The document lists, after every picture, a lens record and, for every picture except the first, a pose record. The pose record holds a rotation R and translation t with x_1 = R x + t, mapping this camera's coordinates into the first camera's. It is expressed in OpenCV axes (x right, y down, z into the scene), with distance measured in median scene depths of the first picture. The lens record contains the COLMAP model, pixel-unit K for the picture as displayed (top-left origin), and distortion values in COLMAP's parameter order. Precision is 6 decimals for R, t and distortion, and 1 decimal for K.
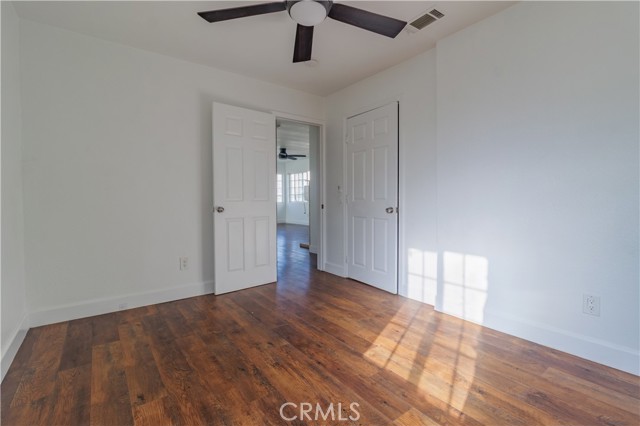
lens RADIAL K [[296.3, 0, 321.7], [0, 296.3, 205.1], [0, 0, 1]] dist [0.001435, -0.000202]
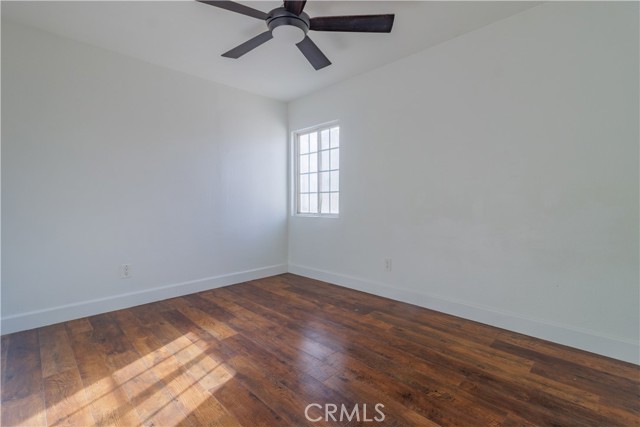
lens RADIAL K [[296.3, 0, 321.7], [0, 296.3, 205.6], [0, 0, 1]] dist [0.001435, -0.000202]
pose [[-0.991214, 0.011831, -0.131741, -0.011754], [0.006652, 0.999190, 0.039688, -0.046542], [0.132104, 0.038463, -0.990489, 1.988439]]
